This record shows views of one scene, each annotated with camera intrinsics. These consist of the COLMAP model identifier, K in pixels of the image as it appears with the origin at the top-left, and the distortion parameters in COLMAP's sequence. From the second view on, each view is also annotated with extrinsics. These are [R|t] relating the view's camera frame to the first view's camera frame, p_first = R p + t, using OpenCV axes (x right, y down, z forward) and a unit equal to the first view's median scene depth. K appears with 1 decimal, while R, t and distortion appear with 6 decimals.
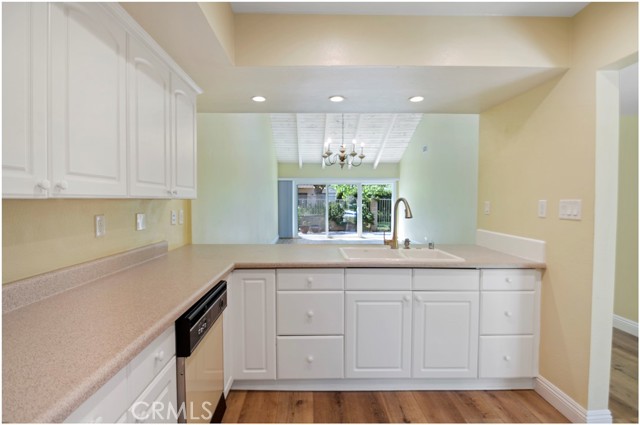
lens RADIAL K [[336.3, 0, 327.7], [0, 336.3, 199.4], [0, 0, 1]] dist [0.000997, -0.000928]
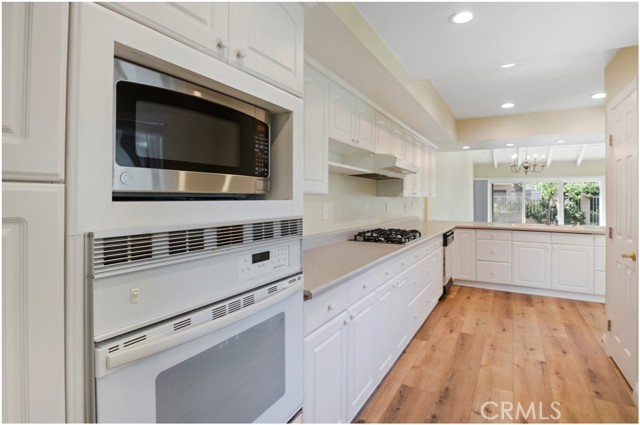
lens RADIAL K [[336.3, 0, 327.7], [0, 336.3, 199.4], [0, 0, 1]] dist [0.000997, -0.000928]
pose [[0.851291, 0.005922, -0.524660, 0.032282], [-0.001712, 0.999962, 0.008510, 0.000113], [0.524690, -0.006346, 0.851269, -0.253440]]
